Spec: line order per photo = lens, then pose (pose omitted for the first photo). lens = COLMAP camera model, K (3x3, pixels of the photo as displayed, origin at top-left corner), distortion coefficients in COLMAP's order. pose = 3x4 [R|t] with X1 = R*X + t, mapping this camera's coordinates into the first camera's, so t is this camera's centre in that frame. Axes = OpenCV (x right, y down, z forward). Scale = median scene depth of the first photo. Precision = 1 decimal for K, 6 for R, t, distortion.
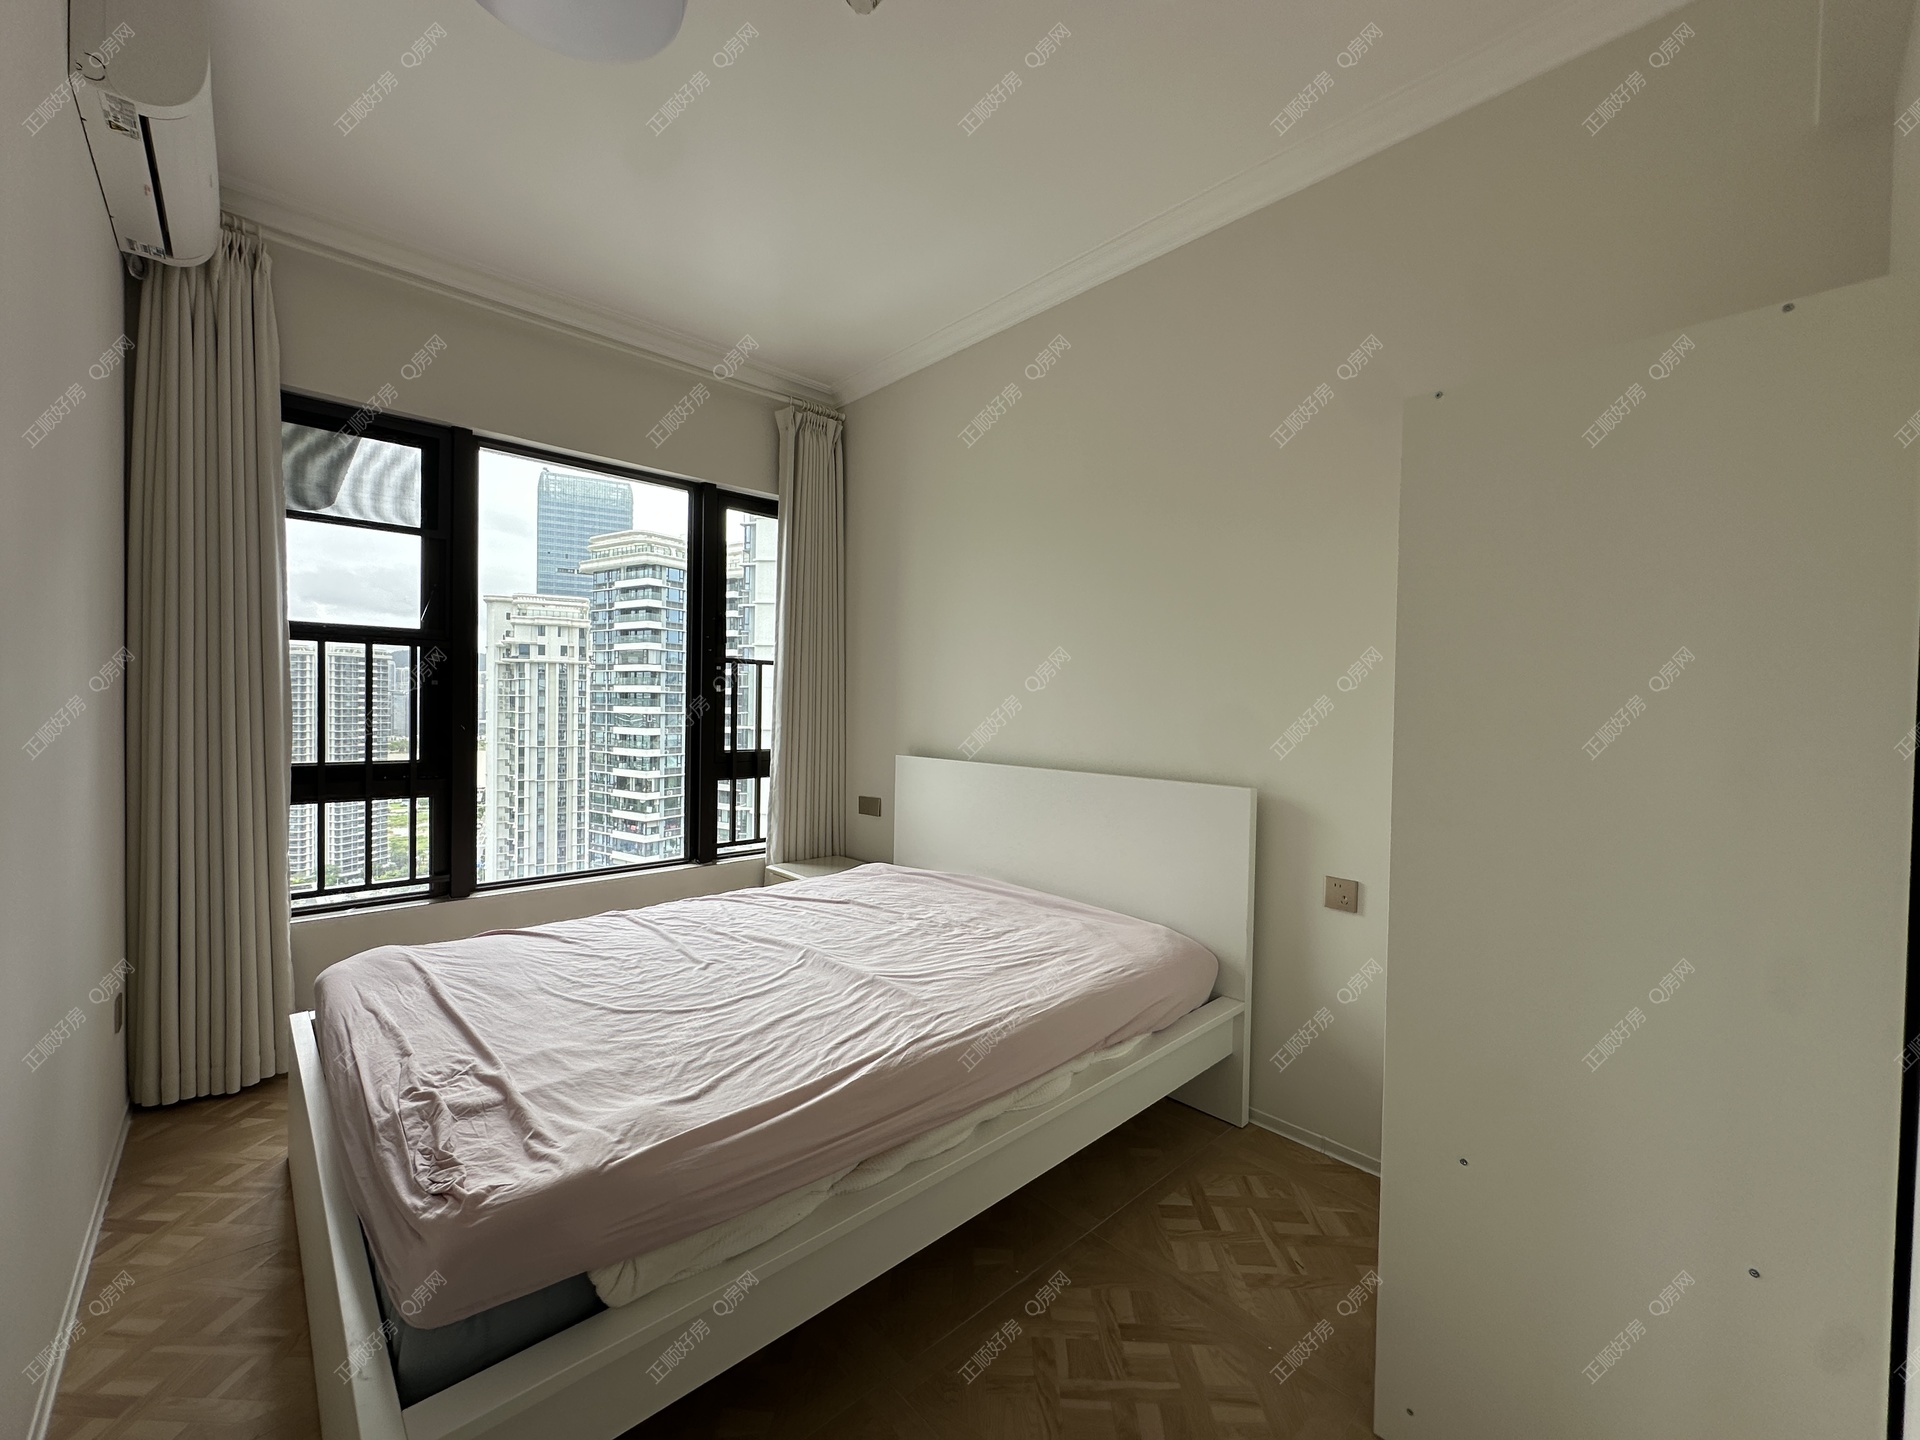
lens RADIAL K [[765.7, 0, 958.2], [0, 765.7, 715.0], [0, 0, 1]] dist [-0.000824, -0.000405]
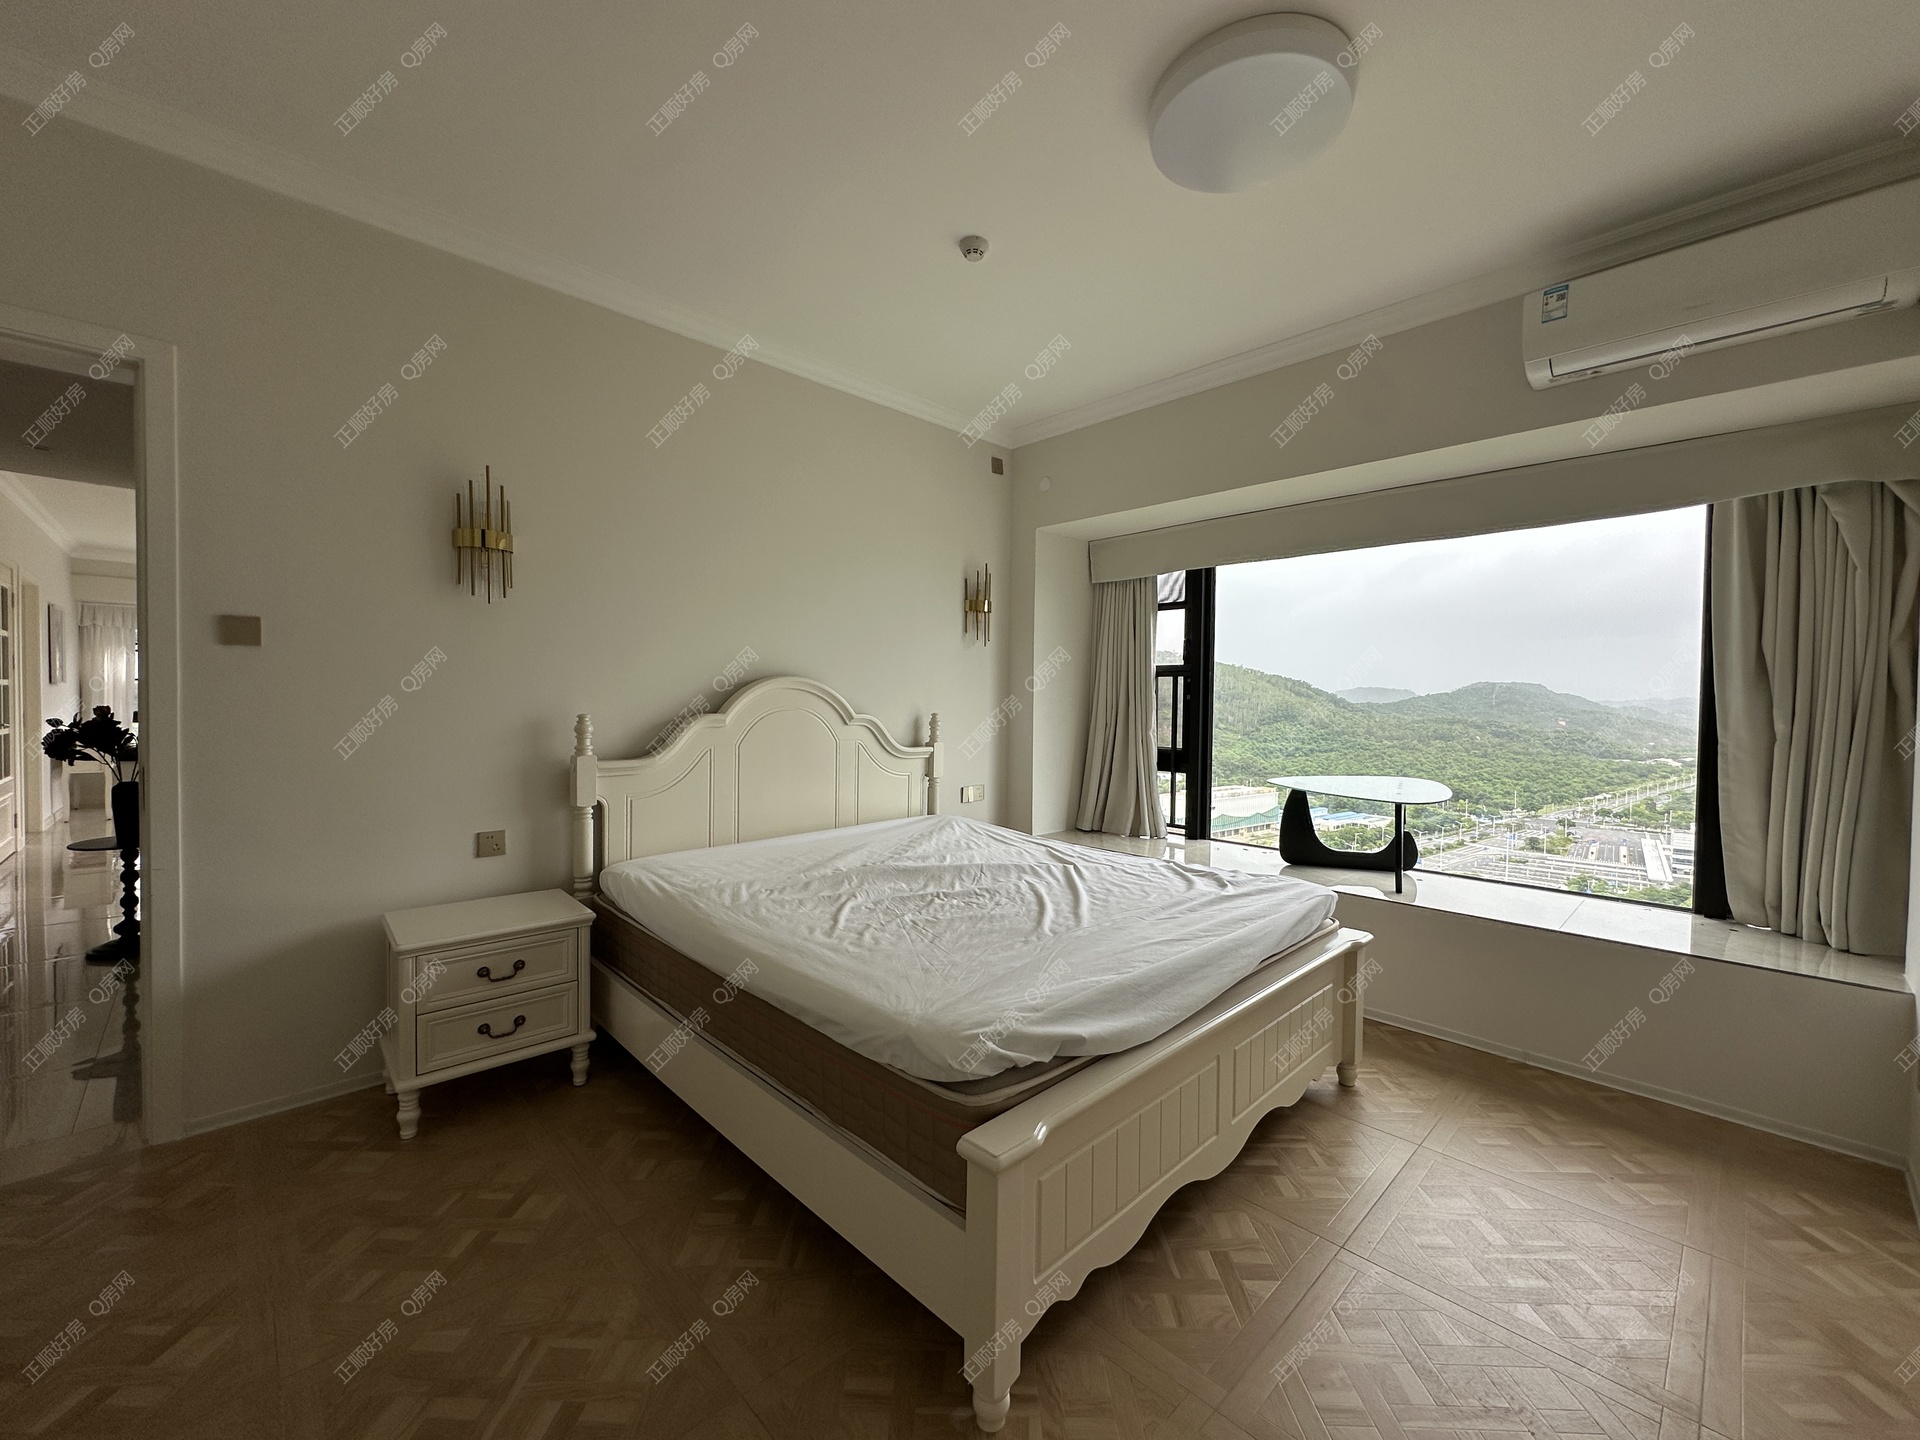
lens RADIAL K [[765.7, 0, 958.2], [0, 765.7, 715.0], [0, 0, 1]] dist [-0.000824, -0.000405]
pose [[0.017261, 0.005987, -0.999833, 0.855564], [-0.030667, 0.999515, 0.005455, -0.005272], [0.999381, 0.030568, 0.017436, 0.513661]]
